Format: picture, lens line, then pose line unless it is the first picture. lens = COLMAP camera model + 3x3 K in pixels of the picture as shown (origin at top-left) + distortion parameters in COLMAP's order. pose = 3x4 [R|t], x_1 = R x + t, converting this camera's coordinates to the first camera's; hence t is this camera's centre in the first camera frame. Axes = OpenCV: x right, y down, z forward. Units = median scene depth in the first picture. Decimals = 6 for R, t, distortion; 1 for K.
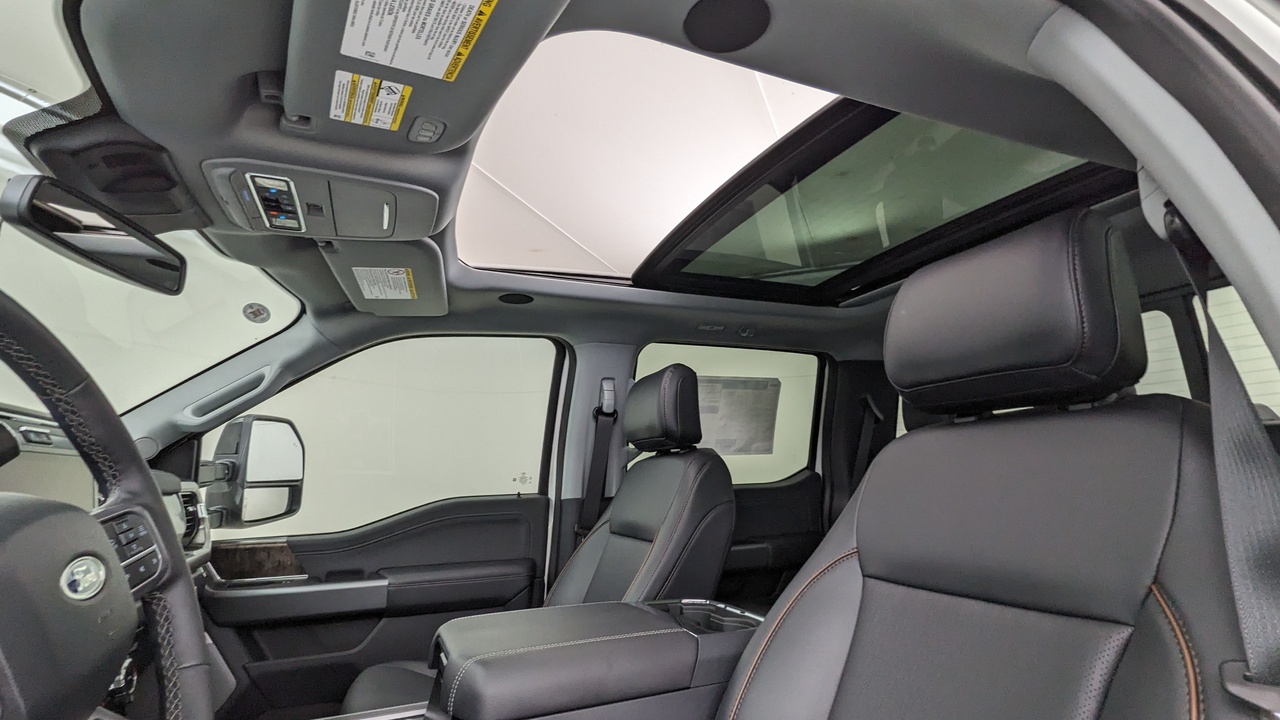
lens RADIAL K [[607.0, 0, 640.0], [0, 607.0, 360.0], [0, 0, 1]] dist [0.003170, 0.000837]
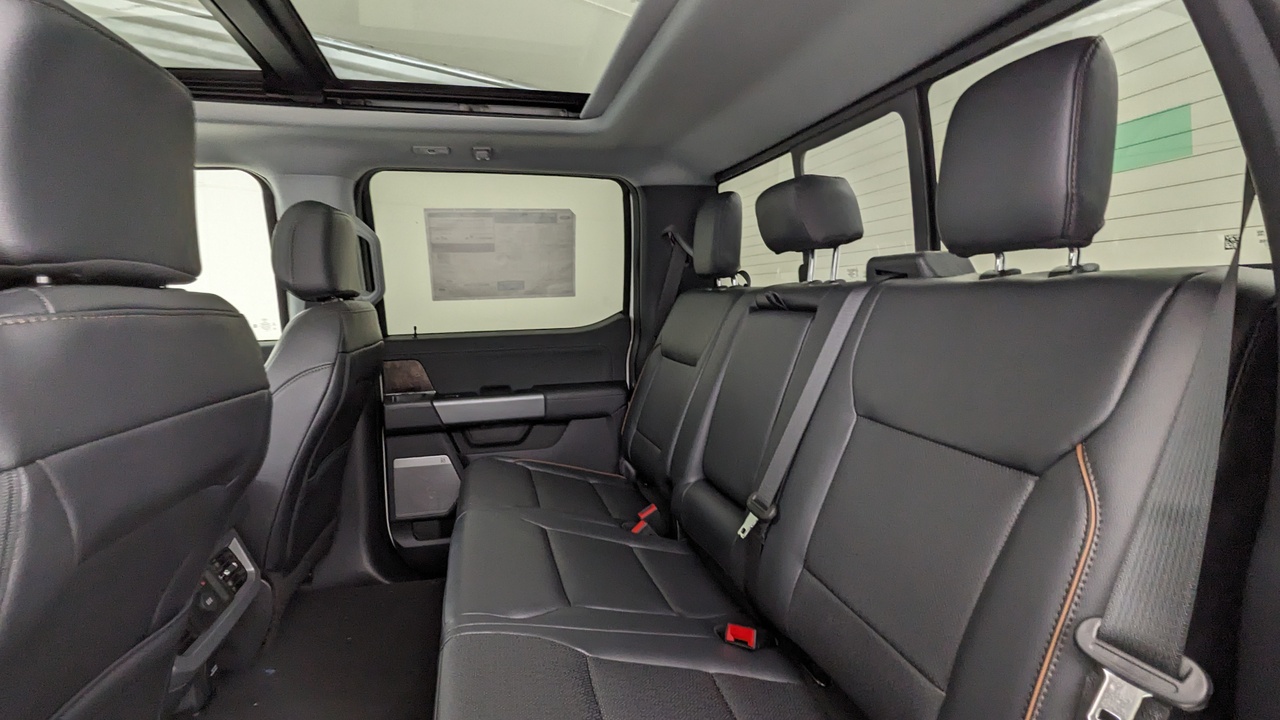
lens RADIAL K [[612.5, 0, 640.0], [0, 612.5, 352.7], [0, 0, 1]] dist [-0.001431, -0.000584]
pose [[0.987847, 0.017275, -0.154465, 0.734461], [0.023966, 0.964991, 0.261187, 0.002853], [0.153569, -0.261714, 0.952849, 0.216929]]
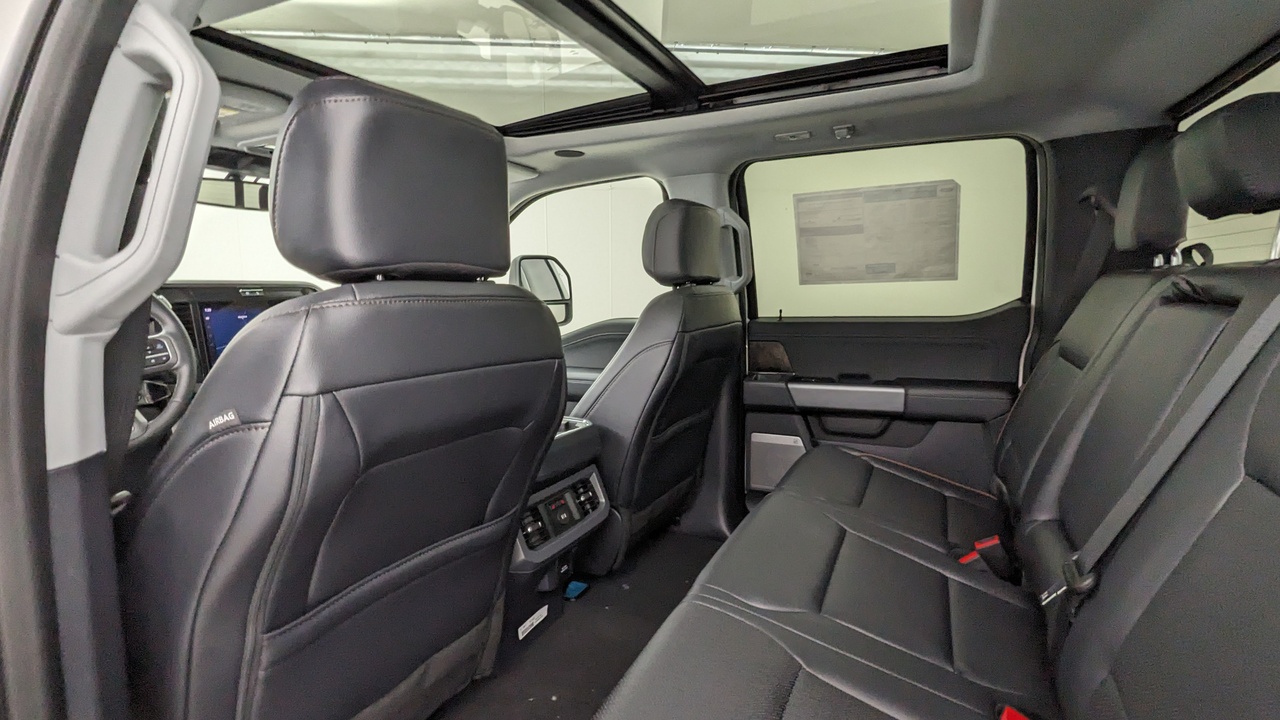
lens RADIAL K [[612.5, 0, 640.0], [0, 612.5, 352.7], [0, 0, 1]] dist [-0.001431, -0.000584]
pose [[0.658206, 0.090147, -0.747421, 0.881623], [0.133599, 0.963060, 0.233809, 0.012002], [0.740888, -0.253749, 0.621849, 0.307316]]
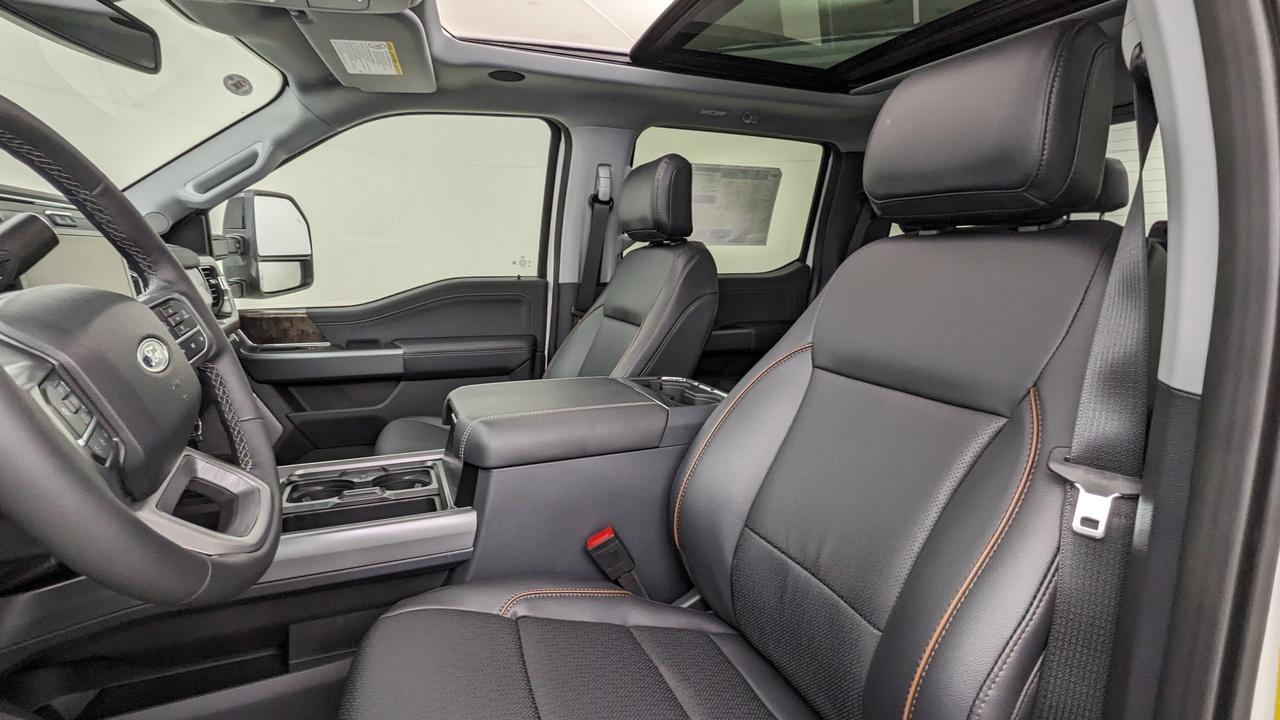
lens RADIAL K [[601.6, 0, 633.9], [0, 601.6, 353.2], [0, 0, 1]] dist [0.009682, 0.000090]
pose [[0.999334, 0.035595, -0.008011, 0.017339], [-0.030745, 0.939772, 0.340417, -0.020595], [0.019645, -0.339944, 0.940240, -0.030502]]
